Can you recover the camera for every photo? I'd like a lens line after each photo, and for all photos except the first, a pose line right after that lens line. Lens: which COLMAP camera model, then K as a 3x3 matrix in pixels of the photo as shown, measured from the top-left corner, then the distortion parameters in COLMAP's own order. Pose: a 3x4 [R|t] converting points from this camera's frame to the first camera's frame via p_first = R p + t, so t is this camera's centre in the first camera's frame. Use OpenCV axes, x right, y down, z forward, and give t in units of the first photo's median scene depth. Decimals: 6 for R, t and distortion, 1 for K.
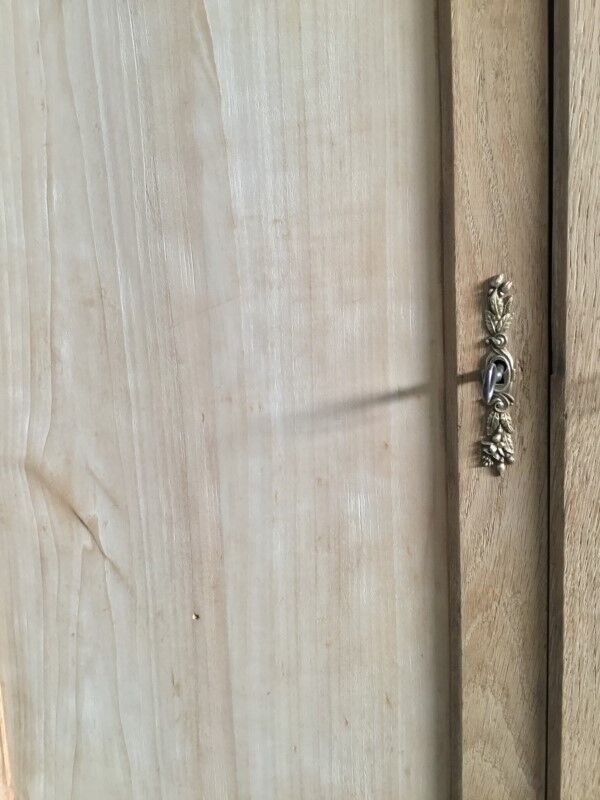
lens RADIAL K [[737.0, 0, 298.9], [0, 737.0, 401.1], [0, 0, 1]] dist [0.018566, 0.000000]
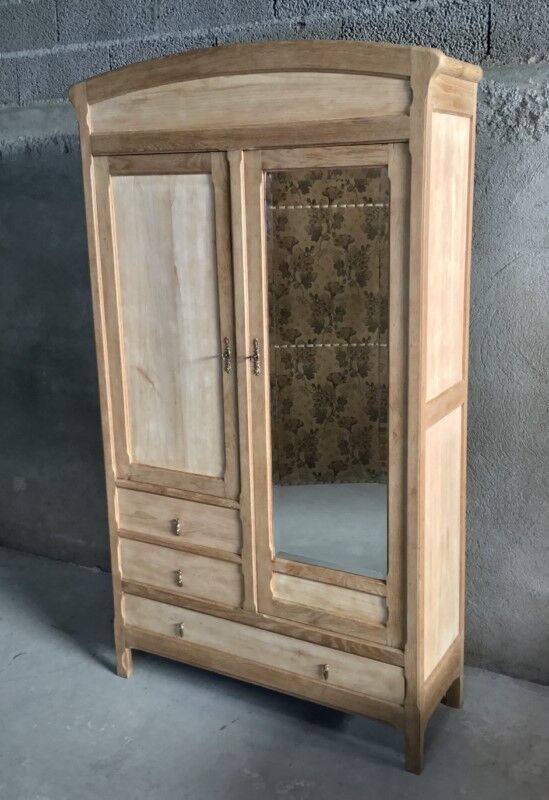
lens RADIAL K [[876.6, 0, 274.6], [0, 876.6, 367.6], [0, 0, 1]] dist [0.039408, 0.000000]
pose [[0.992727, 0.038379, -0.114102, 1.156286], [-0.029699, 0.996602, 0.076829, -0.382936], [0.116663, -0.072881, 0.990494, -4.578877]]
